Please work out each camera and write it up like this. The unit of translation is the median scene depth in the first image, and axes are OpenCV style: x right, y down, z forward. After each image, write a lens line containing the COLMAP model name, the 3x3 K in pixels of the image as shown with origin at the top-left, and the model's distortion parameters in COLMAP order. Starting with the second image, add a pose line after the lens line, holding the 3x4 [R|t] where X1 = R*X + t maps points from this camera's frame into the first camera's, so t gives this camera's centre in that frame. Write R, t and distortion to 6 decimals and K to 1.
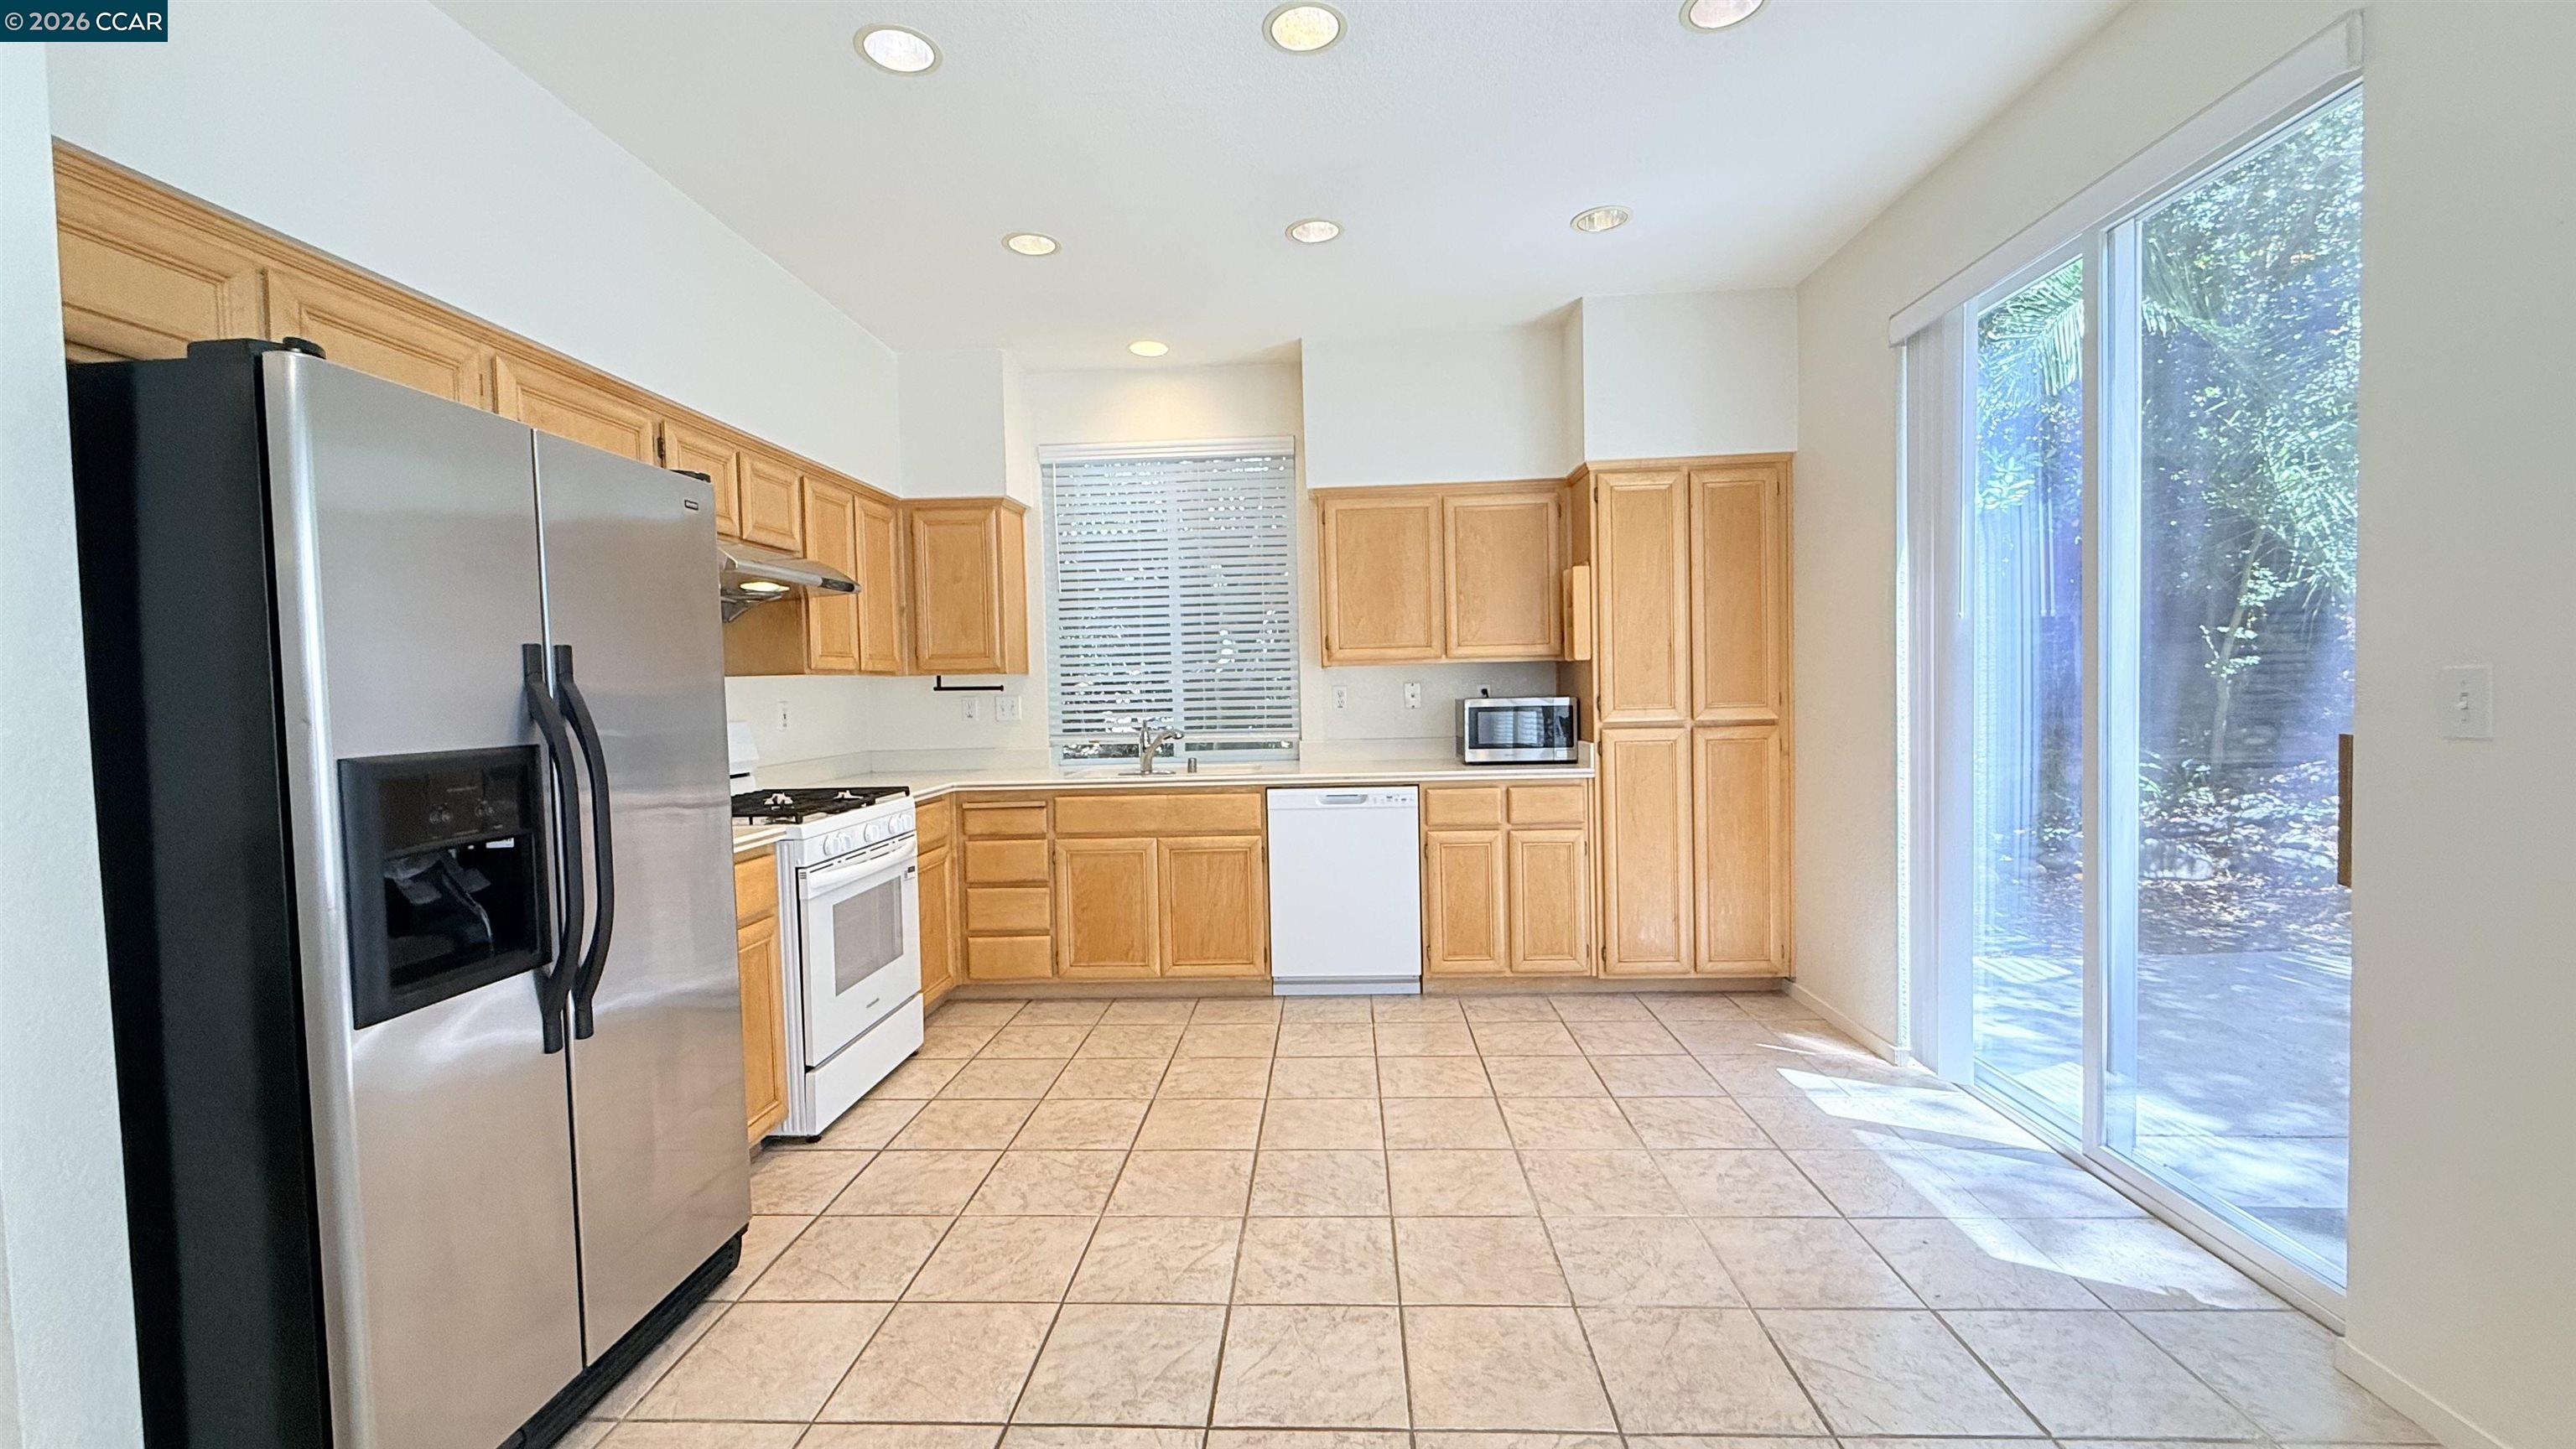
lens RADIAL K [[1019.2, 0, 1278.4], [0, 1019.2, 721.2], [0, 0, 1]] dist [0.001050, 0.000361]
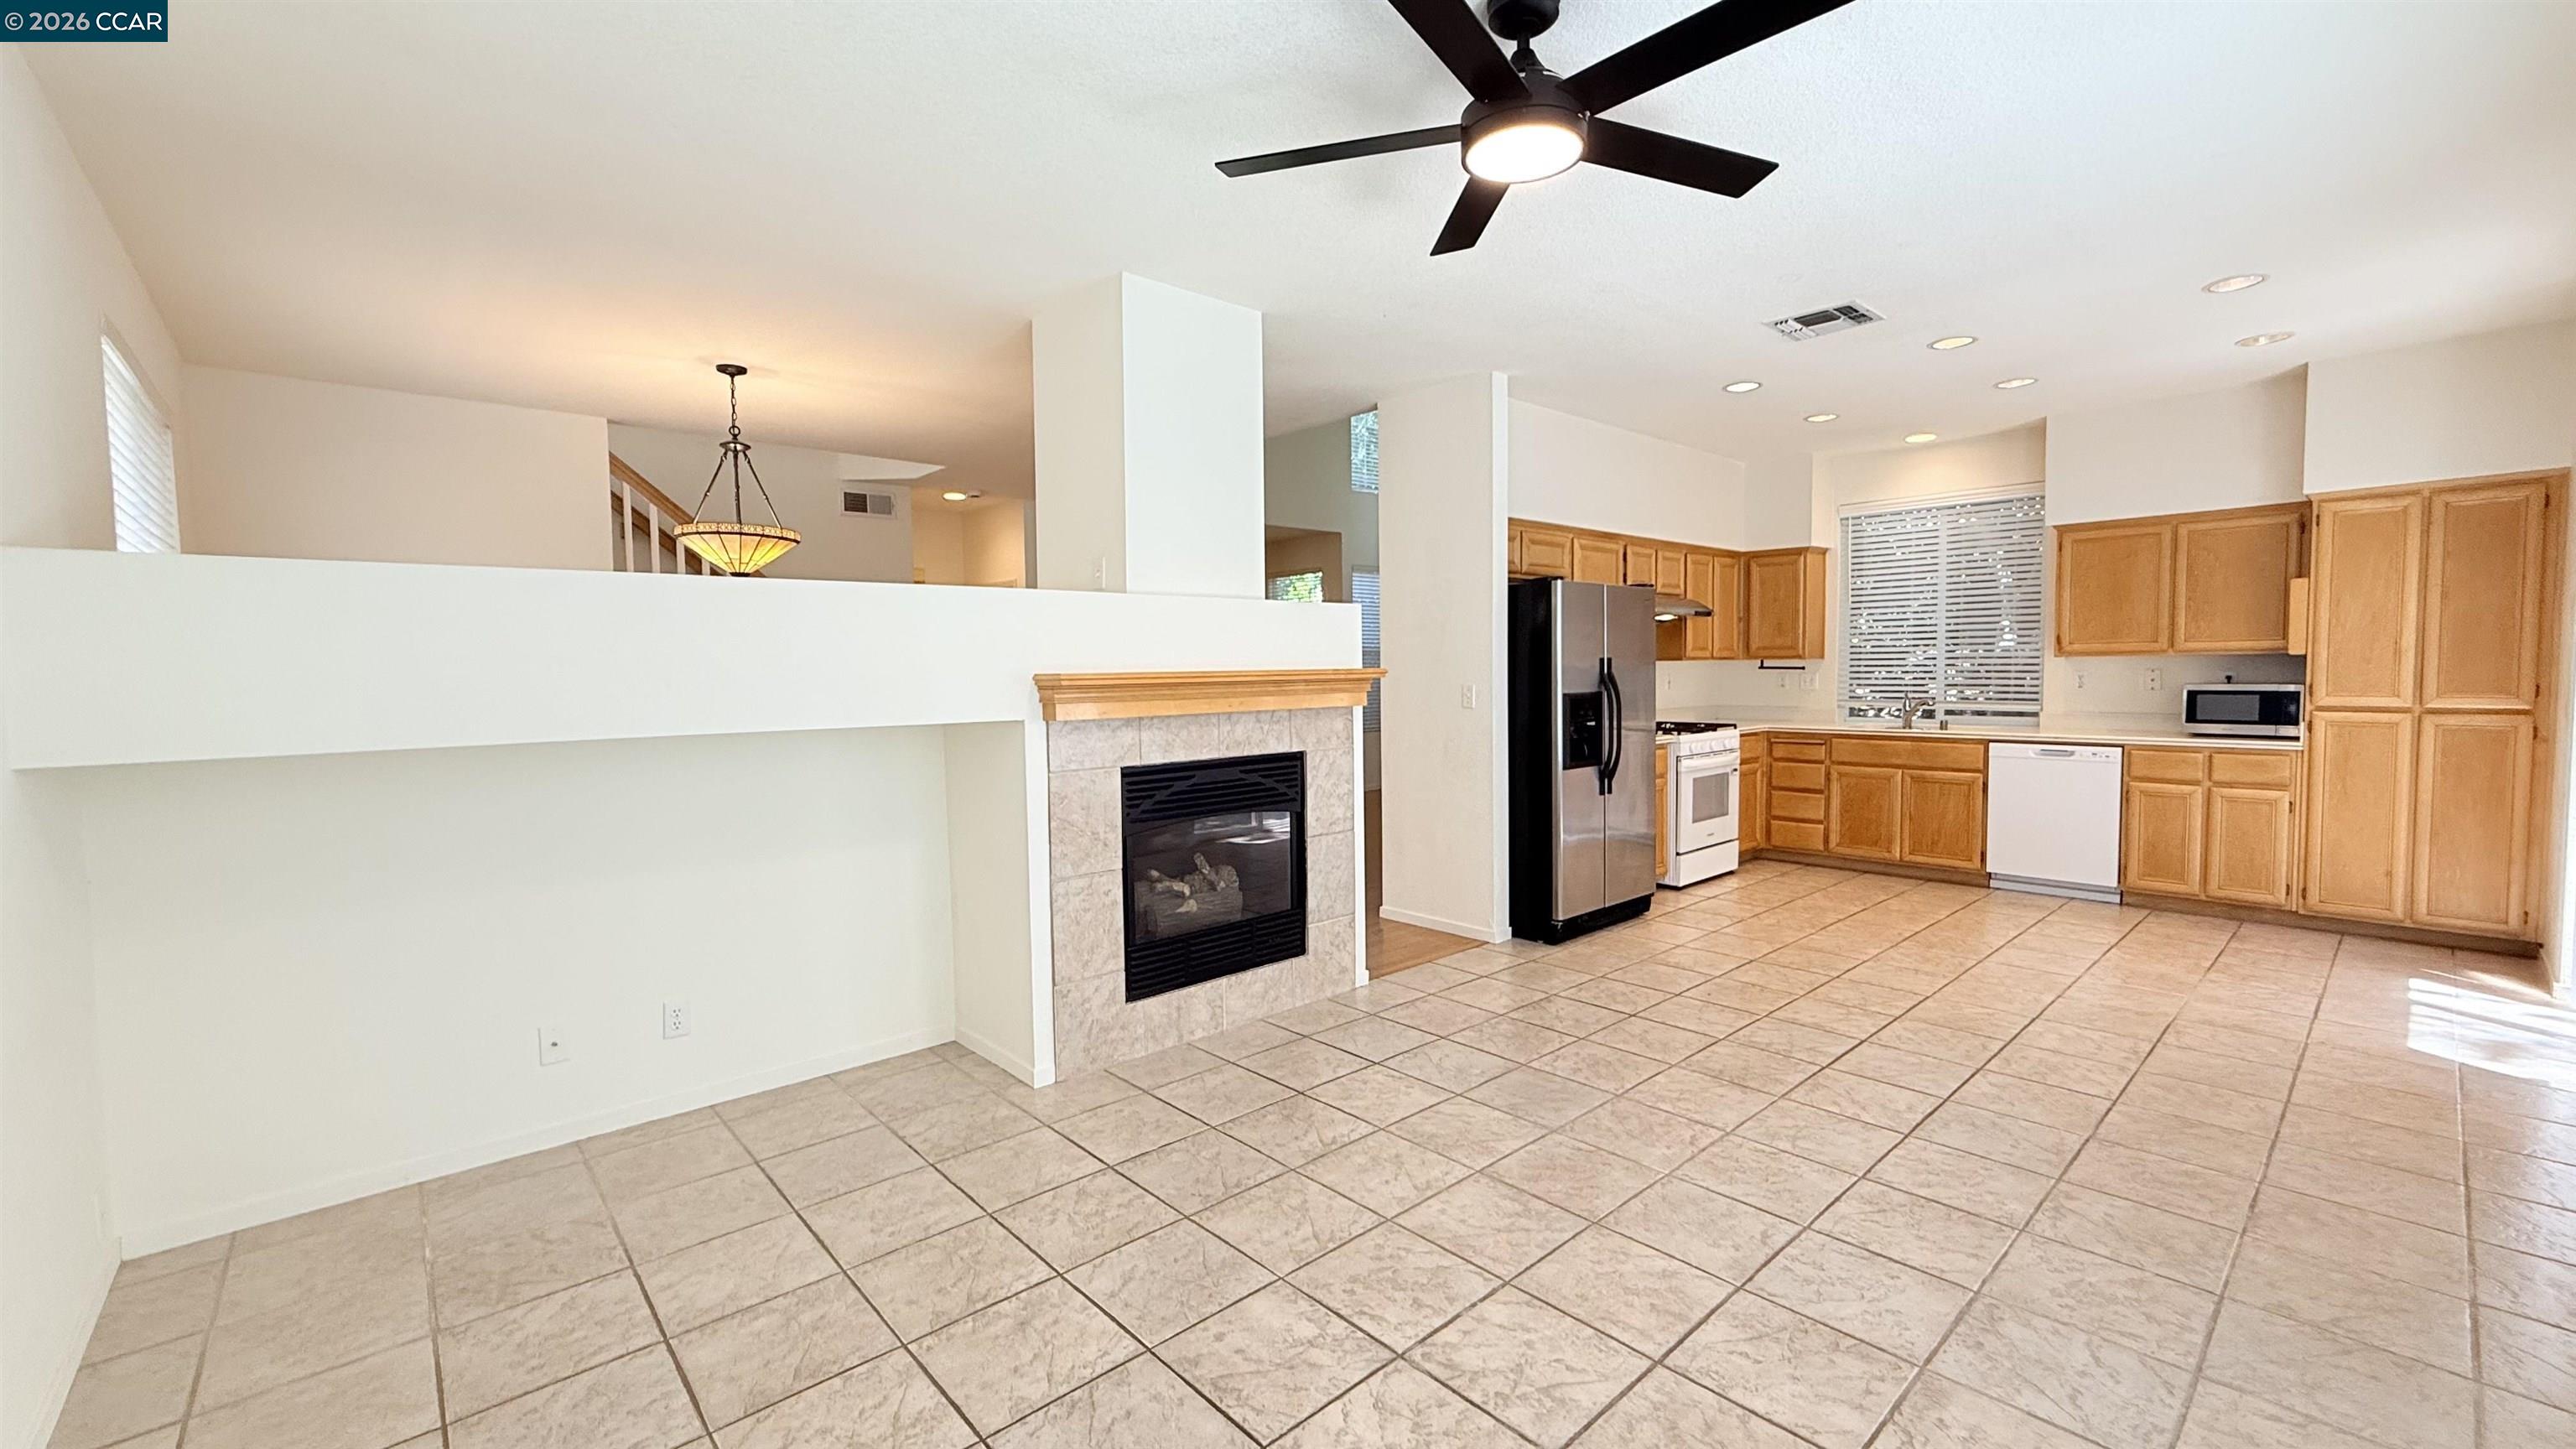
lens RADIAL K [[1034.6, 0, 1288.0], [0, 1034.6, 724.5], [0, 0, 1]] dist [0.000073, 0.000190]
pose [[0.710446, 0.055232, -0.701581, 0.312002], [-0.028990, 0.998366, 0.049240, -0.001701], [0.703154, -0.014643, 0.710886, -0.748575]]
